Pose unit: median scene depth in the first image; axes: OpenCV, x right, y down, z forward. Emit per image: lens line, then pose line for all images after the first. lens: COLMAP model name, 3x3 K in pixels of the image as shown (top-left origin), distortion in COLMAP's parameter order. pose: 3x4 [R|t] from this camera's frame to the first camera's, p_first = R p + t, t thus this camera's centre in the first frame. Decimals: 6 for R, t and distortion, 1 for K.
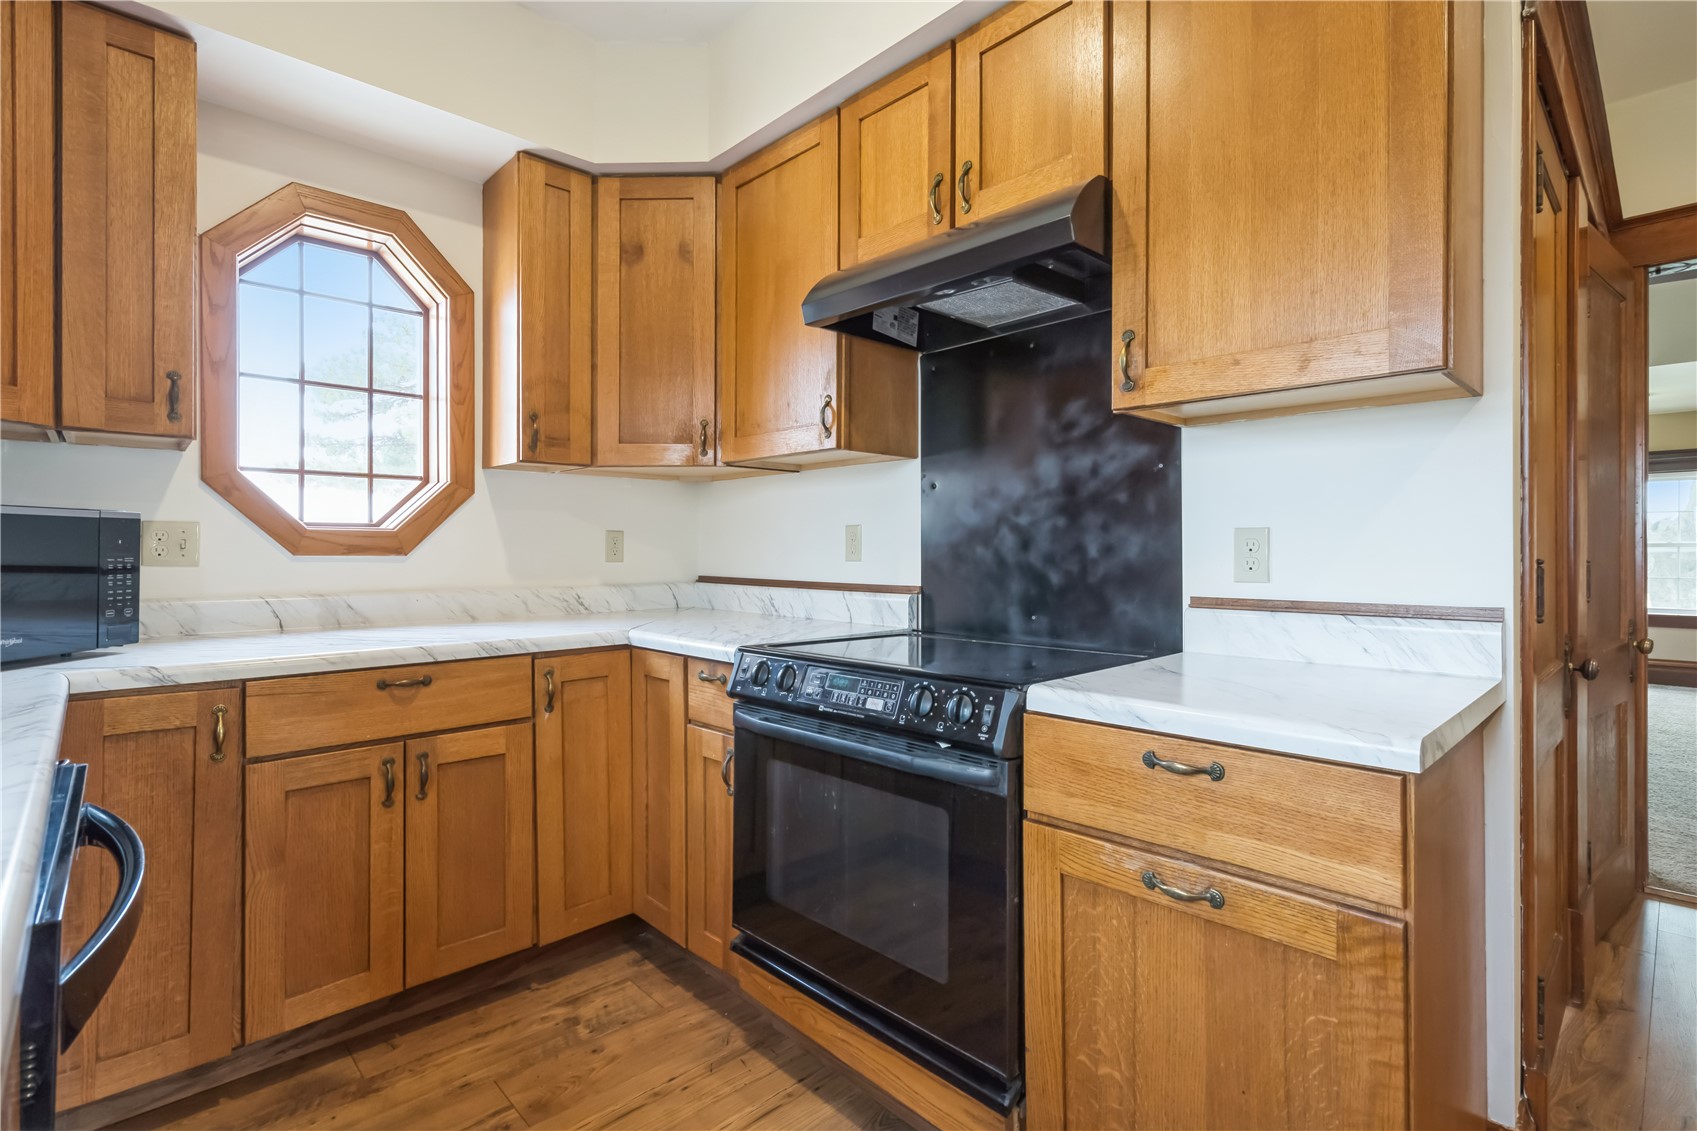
lens RADIAL K [[804.8, 0, 847.2], [0, 804.8, 548.8], [0, 0, 1]] dist [0.001533, 0.000487]
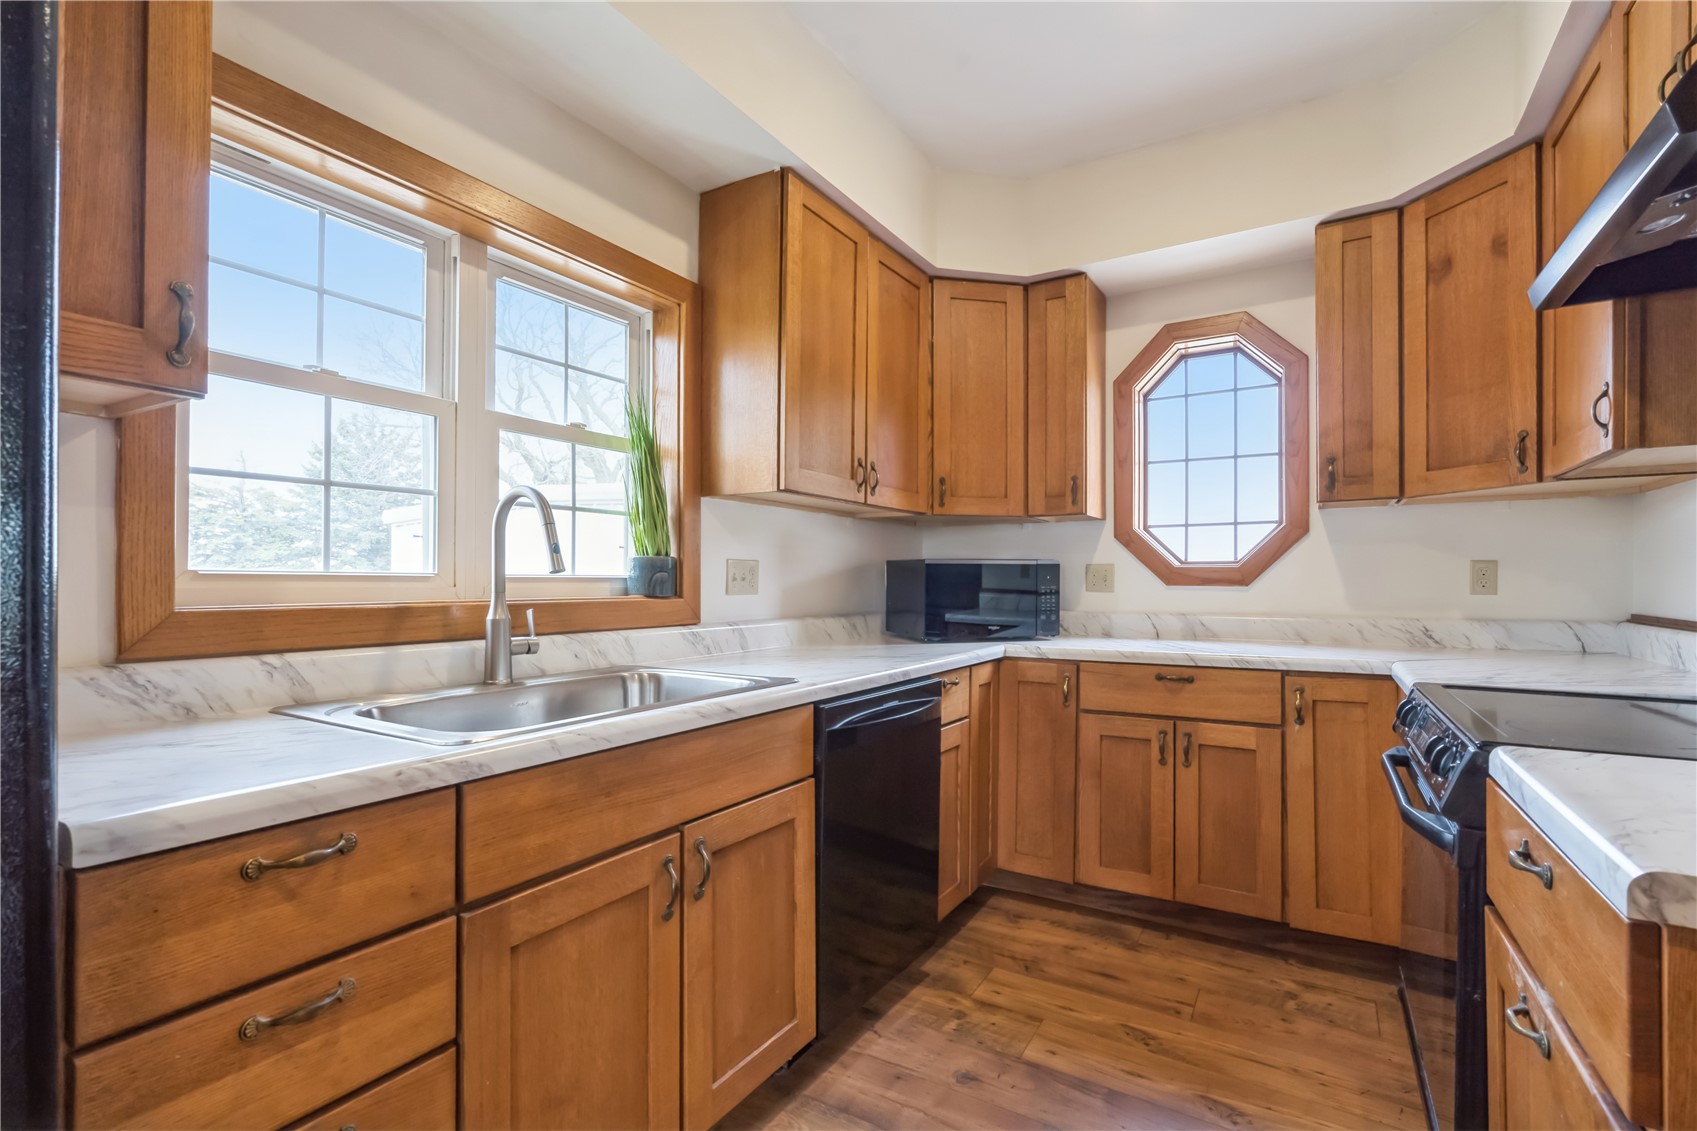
lens RADIAL K [[779.2, 0, 848.0], [0, 779.2, 577.0], [0, 0, 1]] dist [-0.000428, -0.000228]
pose [[0.263577, -0.006617, -0.964616, 0.520976], [0.002302, 0.999978, -0.006231, 0.000284], [0.964636, -0.000578, 0.263586, 0.097535]]
